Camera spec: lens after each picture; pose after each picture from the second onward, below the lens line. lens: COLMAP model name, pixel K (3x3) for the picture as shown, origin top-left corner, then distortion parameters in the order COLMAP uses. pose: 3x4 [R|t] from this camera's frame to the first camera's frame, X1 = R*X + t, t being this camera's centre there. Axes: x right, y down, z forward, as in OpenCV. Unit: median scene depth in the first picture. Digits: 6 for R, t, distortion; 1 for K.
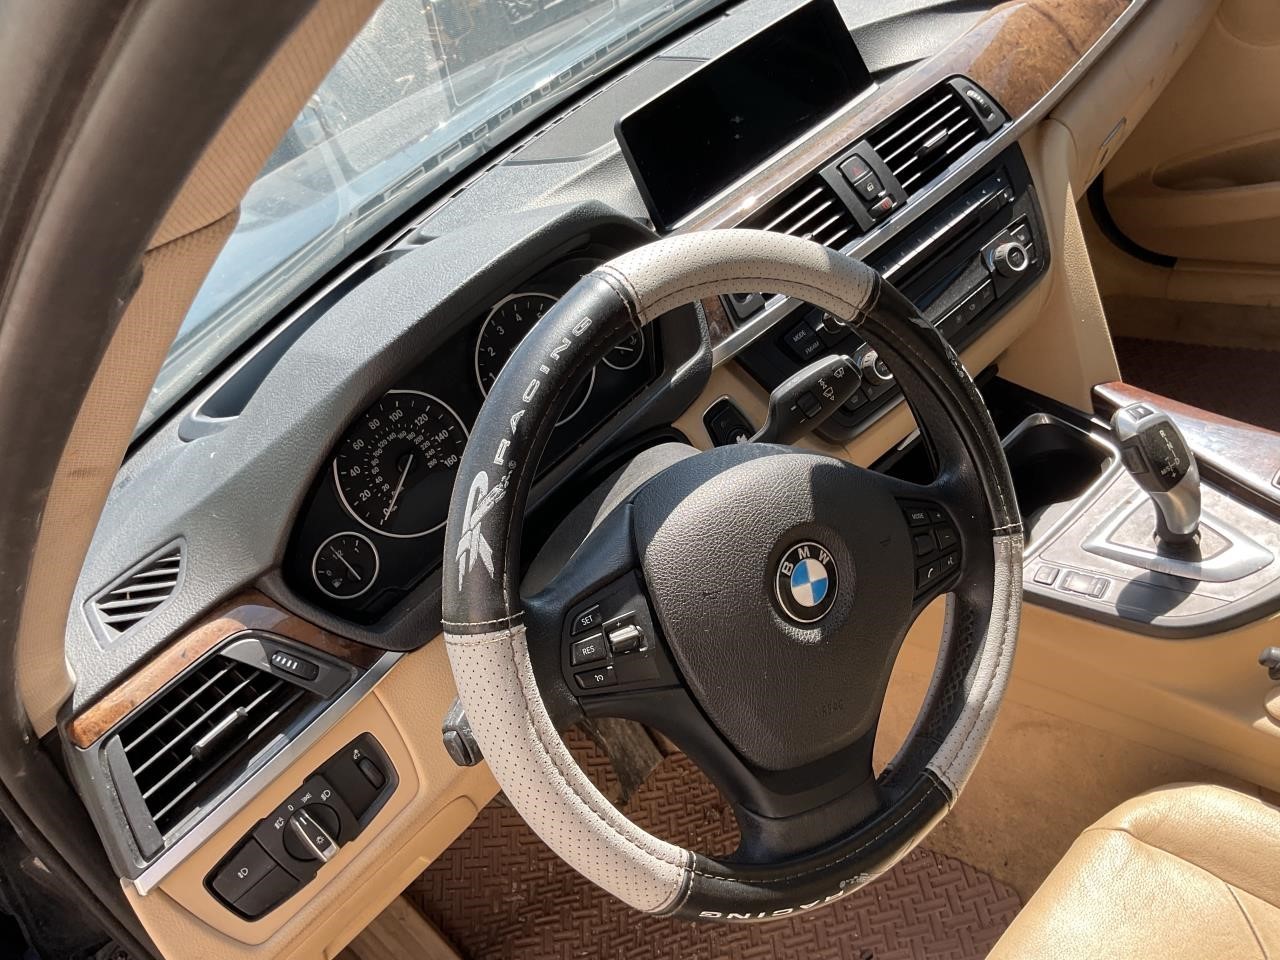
lens RADIAL K [[1076.9, 0, 640.0], [0, 1076.9, 480.0], [0, 0, 1]] dist [-0.001656, -0.054016]
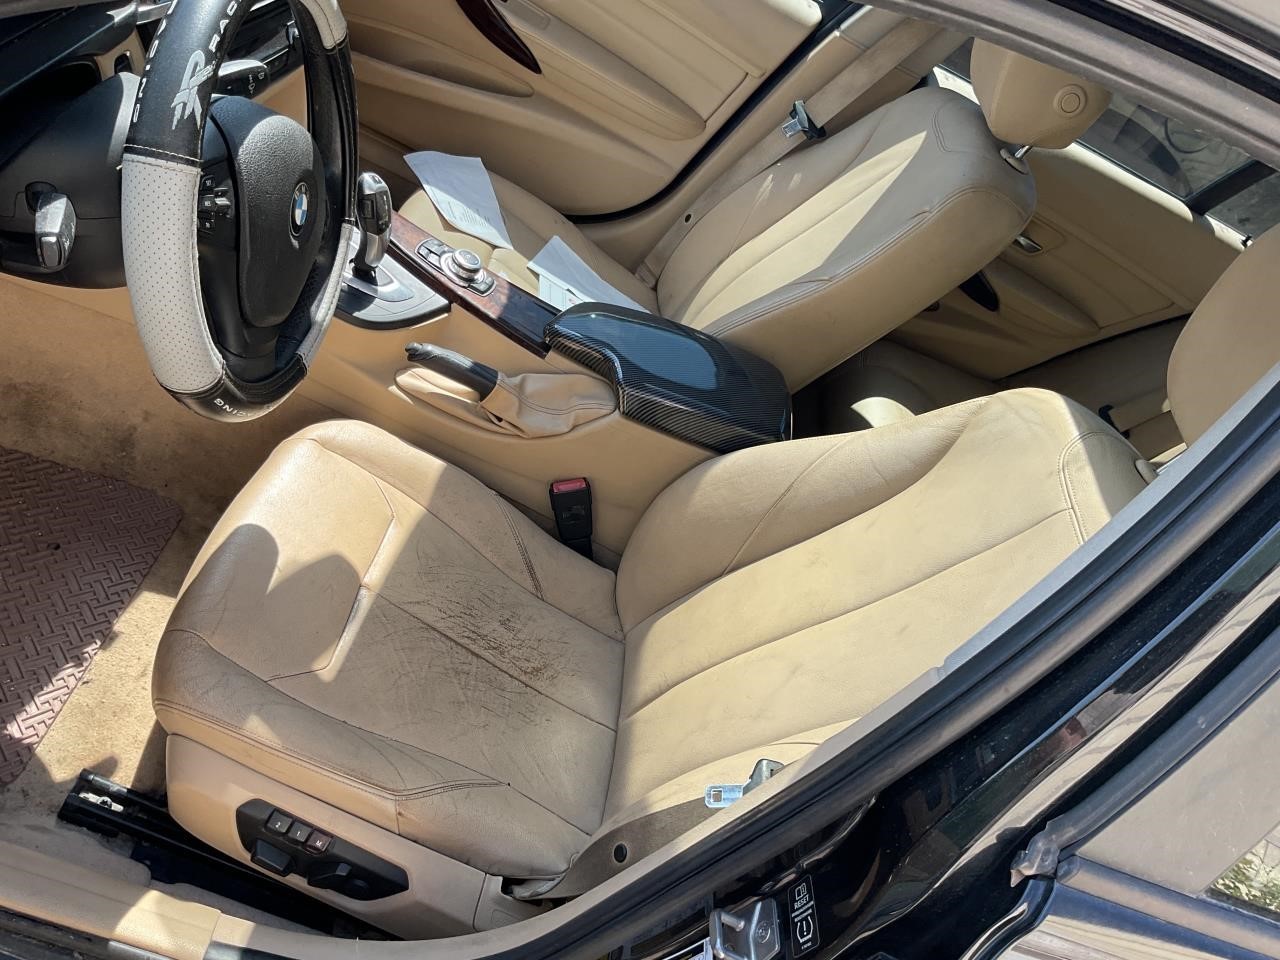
lens RADIAL K [[1076.9, 0, 640.0], [0, 1076.9, 480.0], [0, 0, 1]] dist [-0.001656, -0.054016]
pose [[0.479620, 0.097664, 0.872024, -0.693694], [-0.230414, 0.972931, 0.017764, 0.254091], [-0.846684, -0.209446, 0.489140, -0.176003]]
